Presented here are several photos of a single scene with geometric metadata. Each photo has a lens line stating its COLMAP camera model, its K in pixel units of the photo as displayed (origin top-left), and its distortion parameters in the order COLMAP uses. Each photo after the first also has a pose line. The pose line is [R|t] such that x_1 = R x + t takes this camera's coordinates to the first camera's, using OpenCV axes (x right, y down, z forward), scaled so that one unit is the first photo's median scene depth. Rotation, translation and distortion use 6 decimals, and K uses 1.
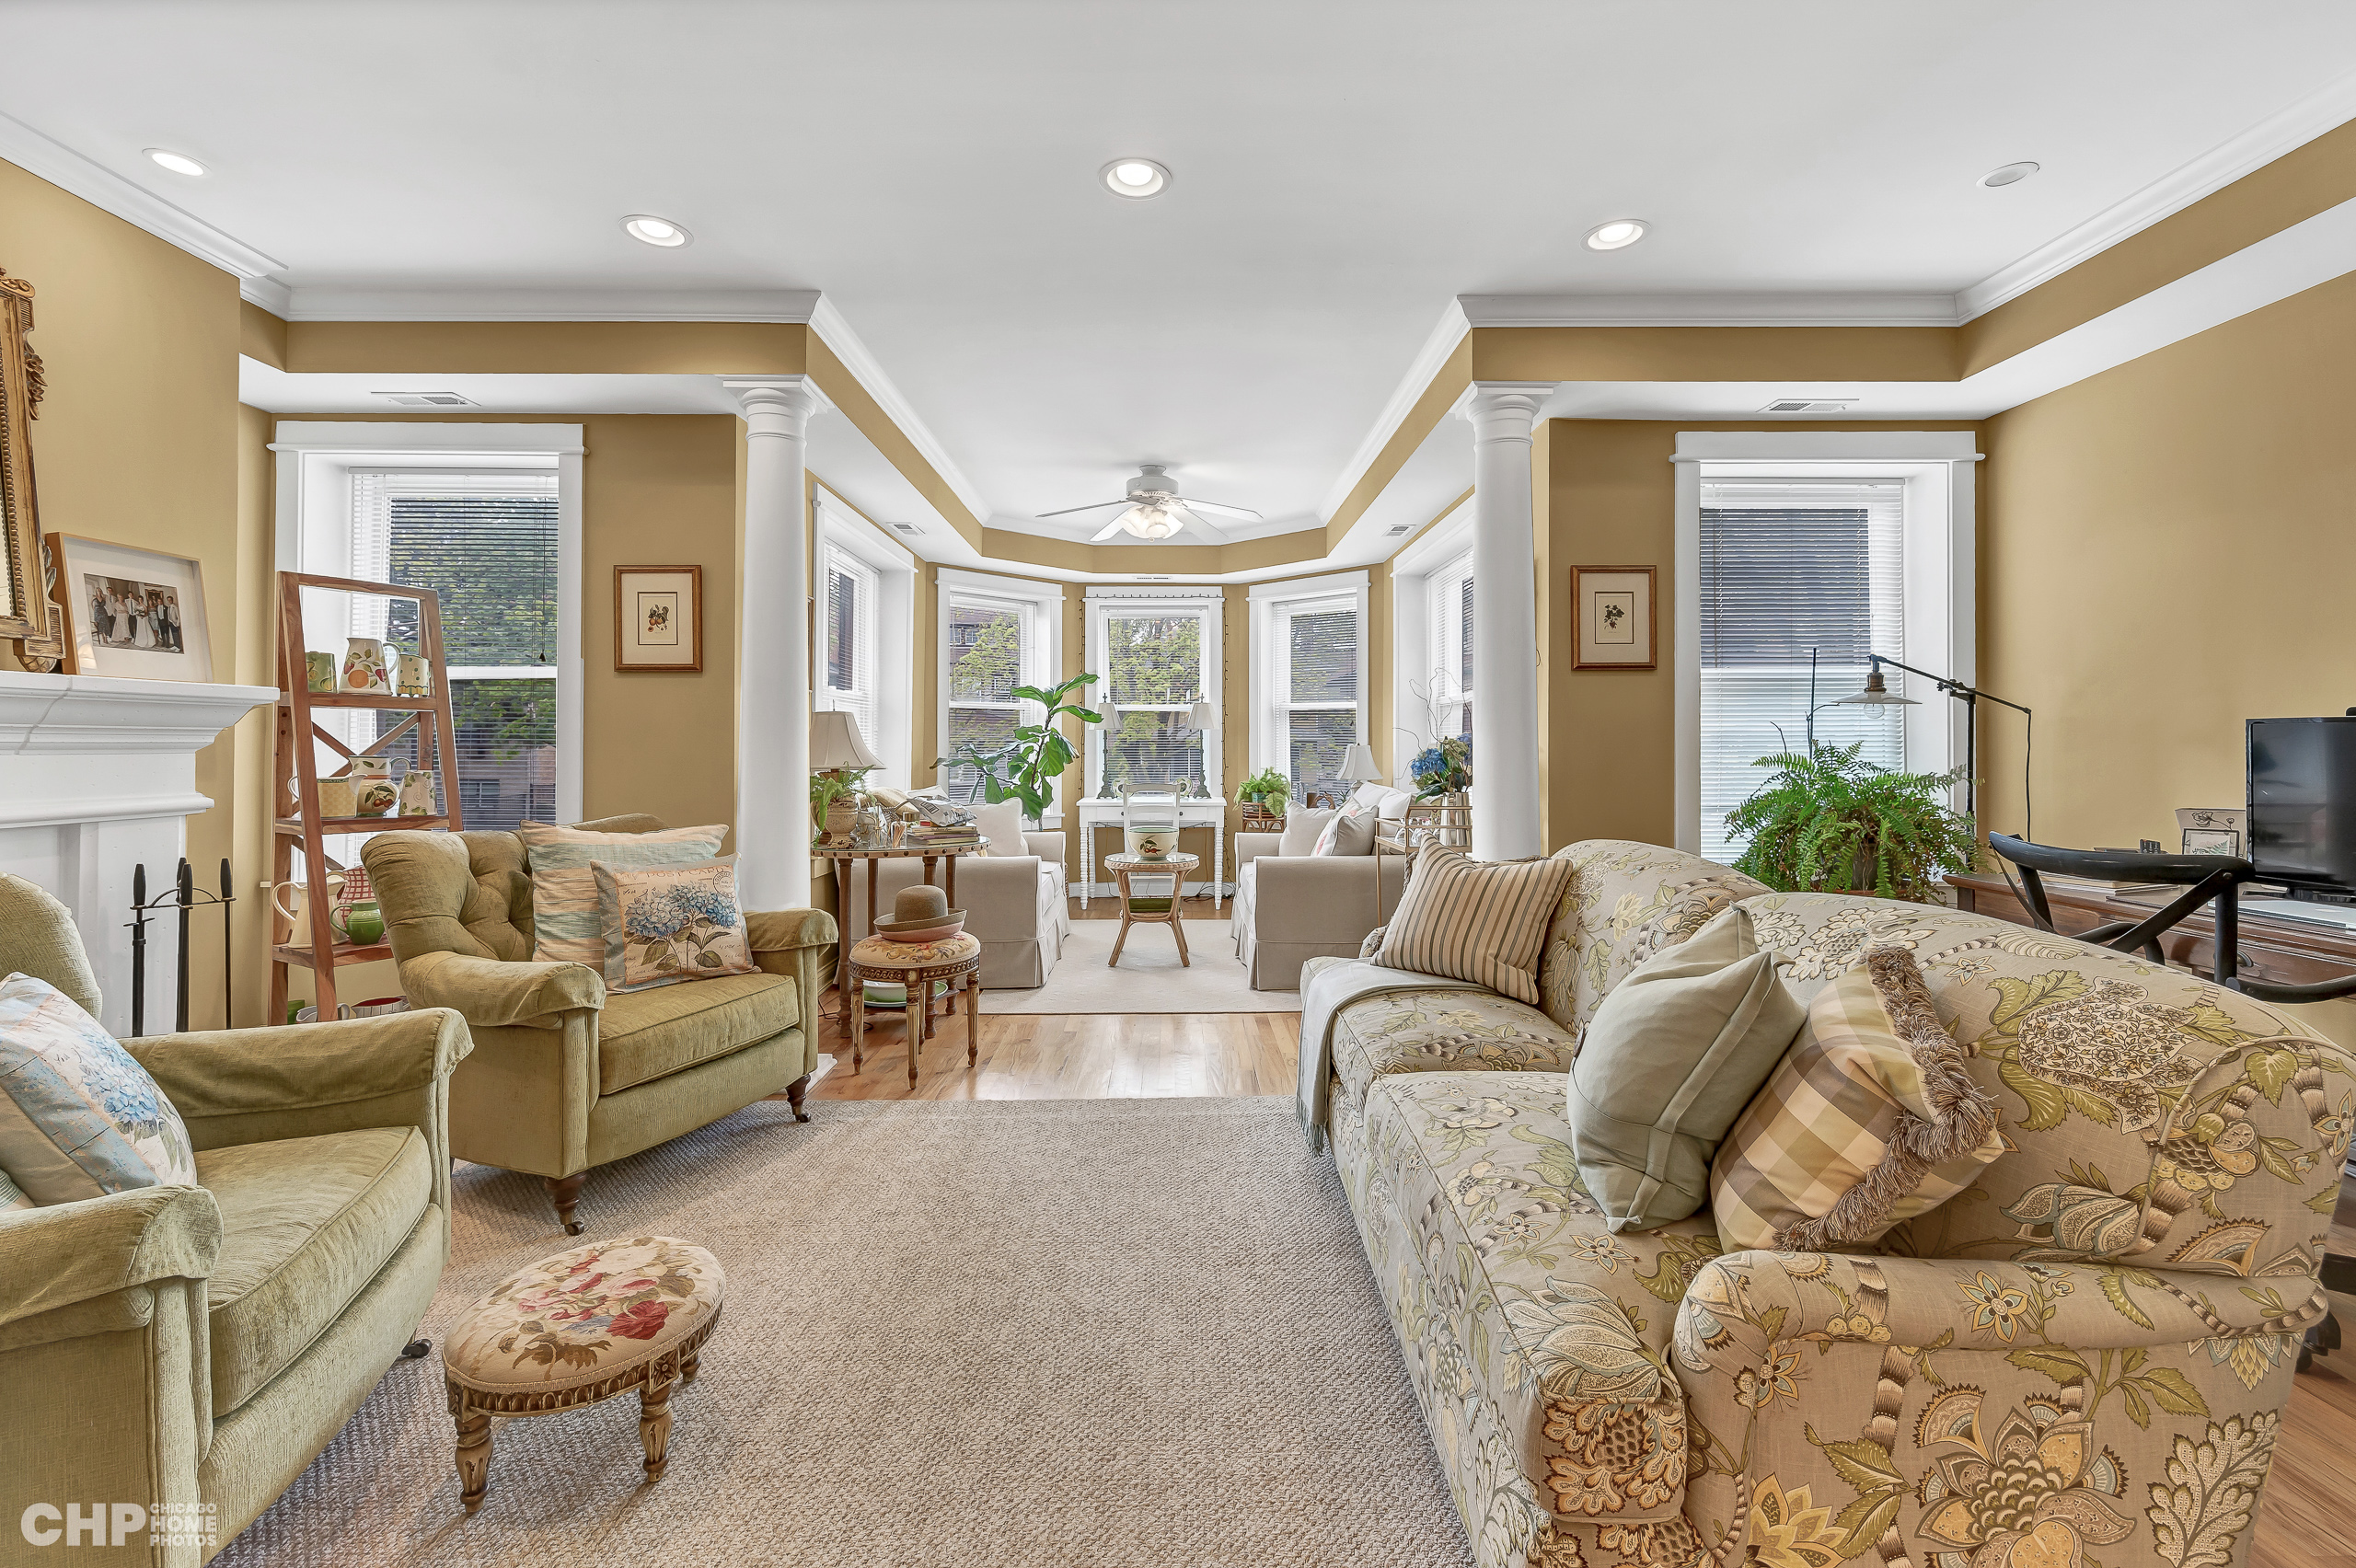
lens RADIAL K [[979.1, 0, 1176.5], [0, 979.1, 740.7], [0, 0, 1]] dist [-0.001809, -0.000090]
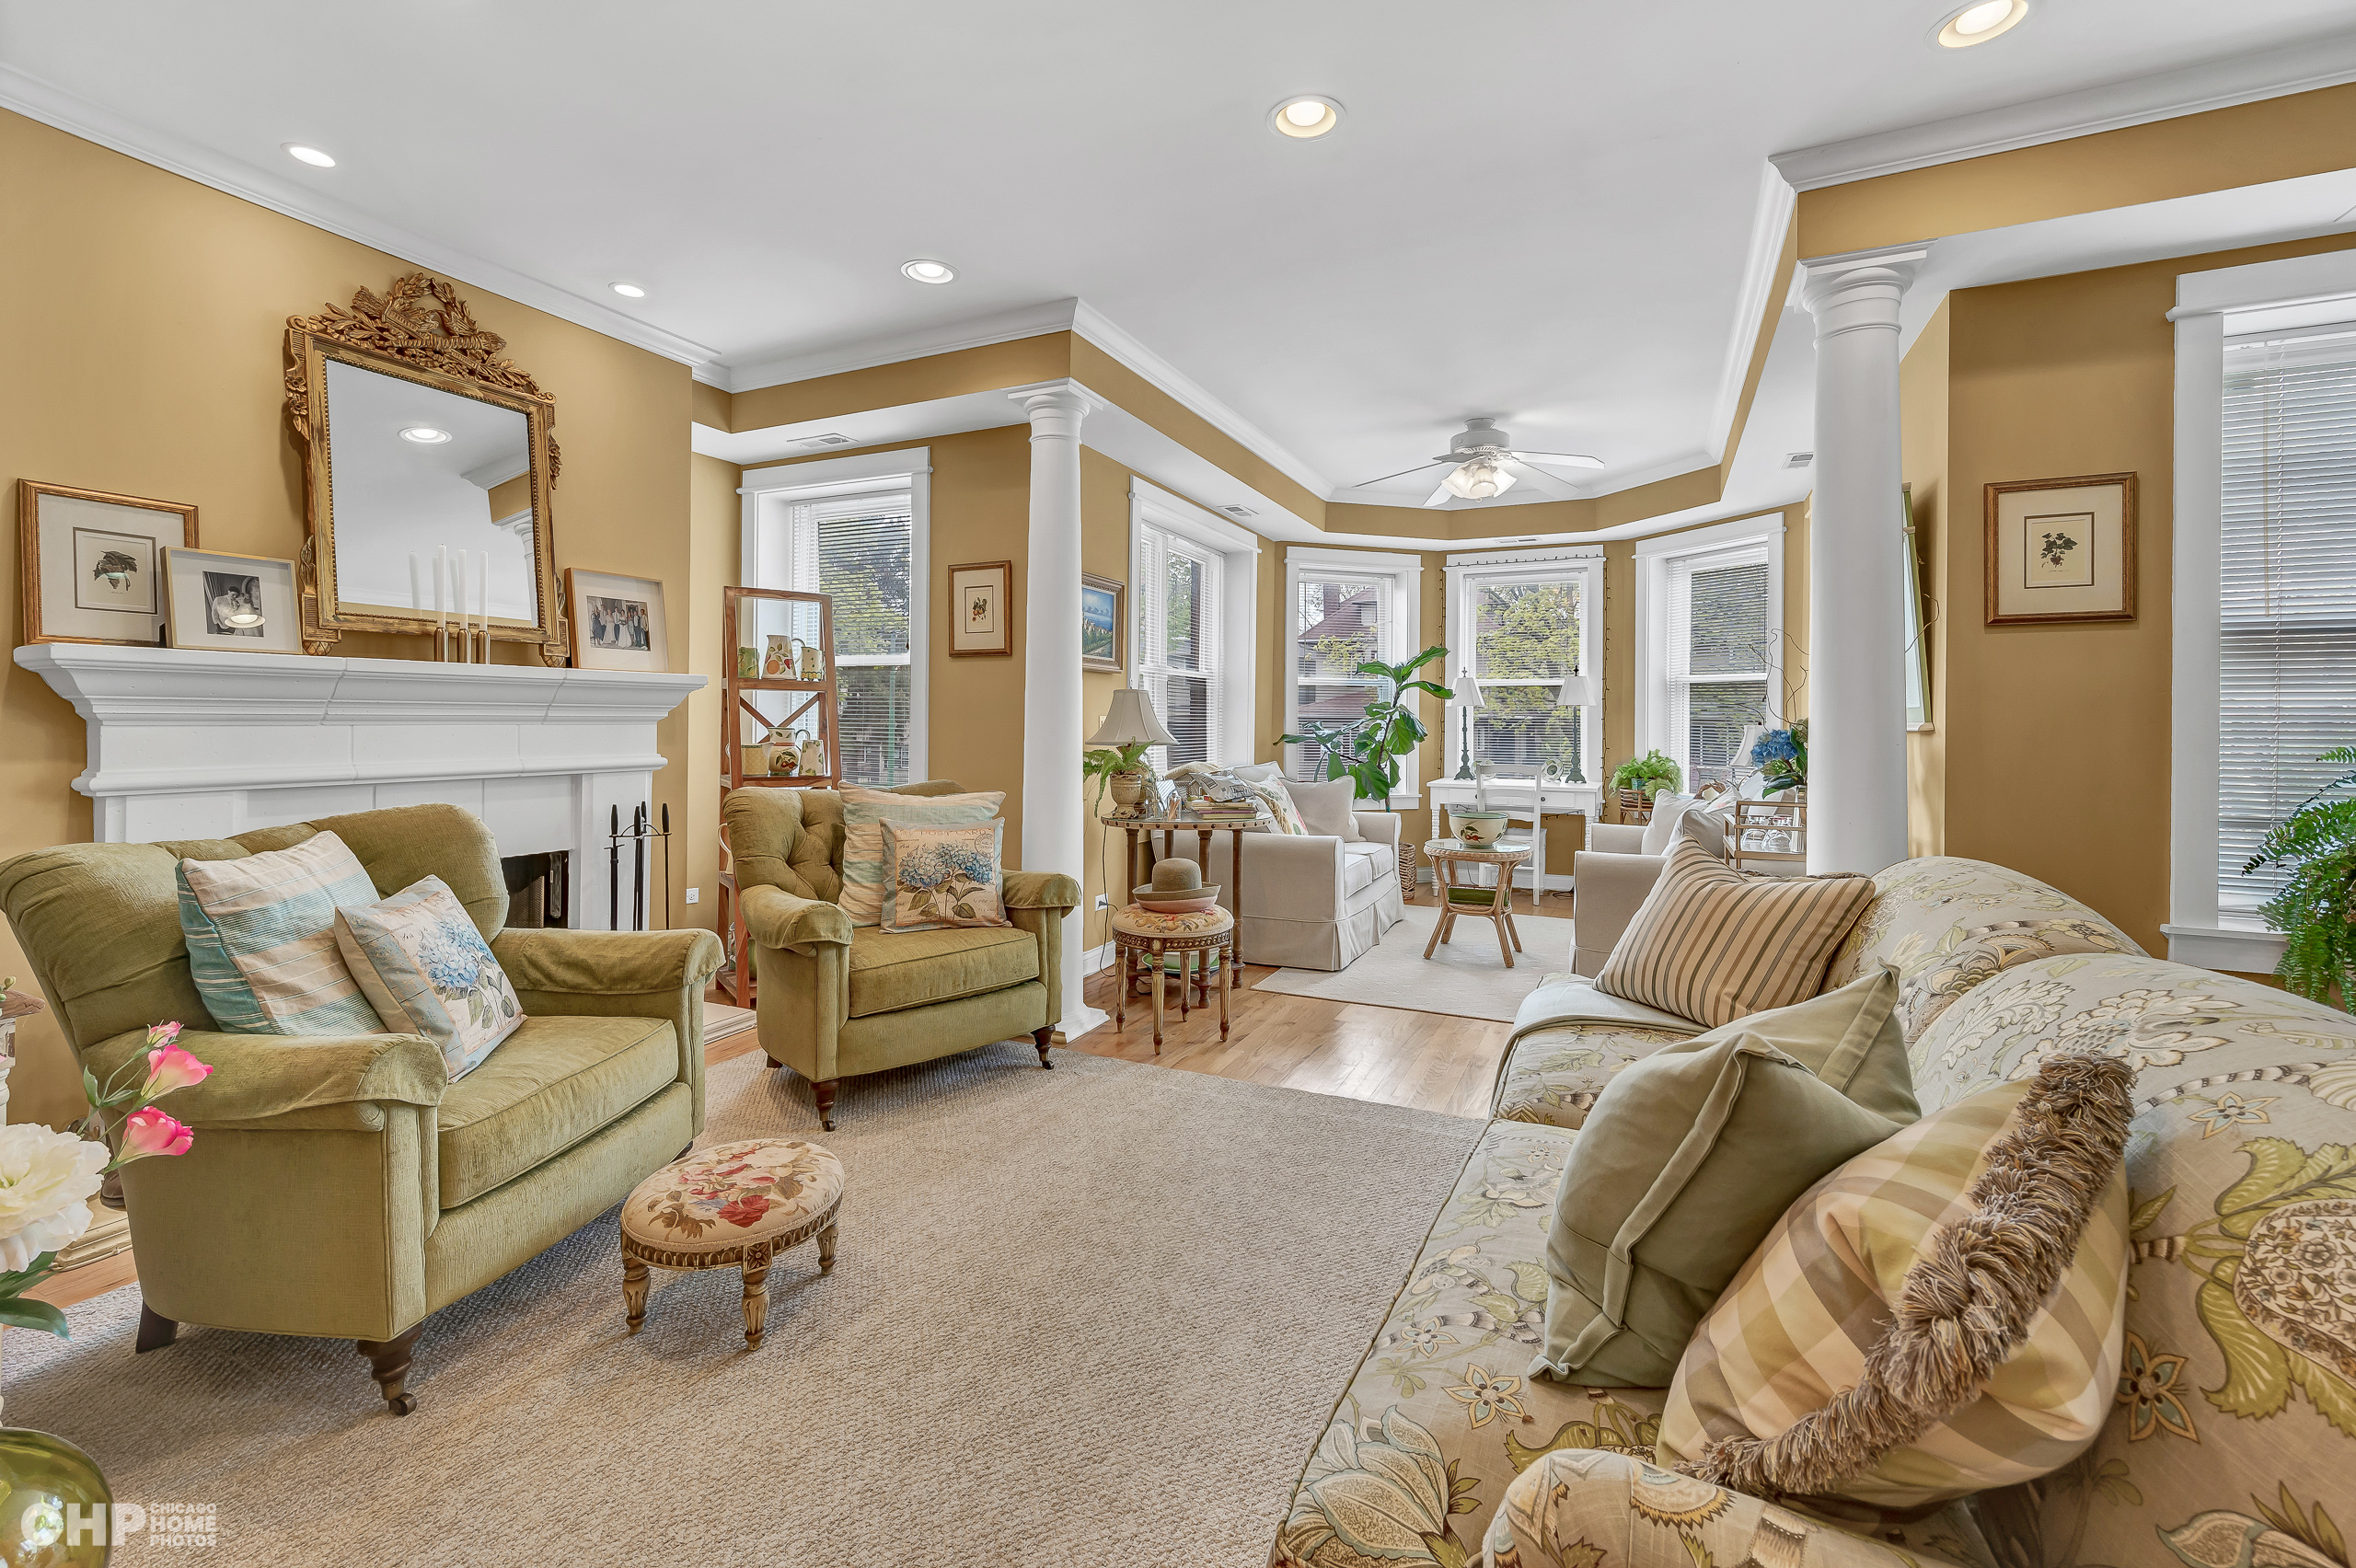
lens RADIAL K [[981.0, 0, 1180.7], [0, 981.0, 721.9], [0, 0, 1]] dist [-0.002209, 0.000250]
pose [[0.900759, 0.006313, -0.434274, 0.237900], [-0.004194, 0.999974, 0.005837, -0.001630], [0.434299, -0.003437, 0.900762, 0.092870]]
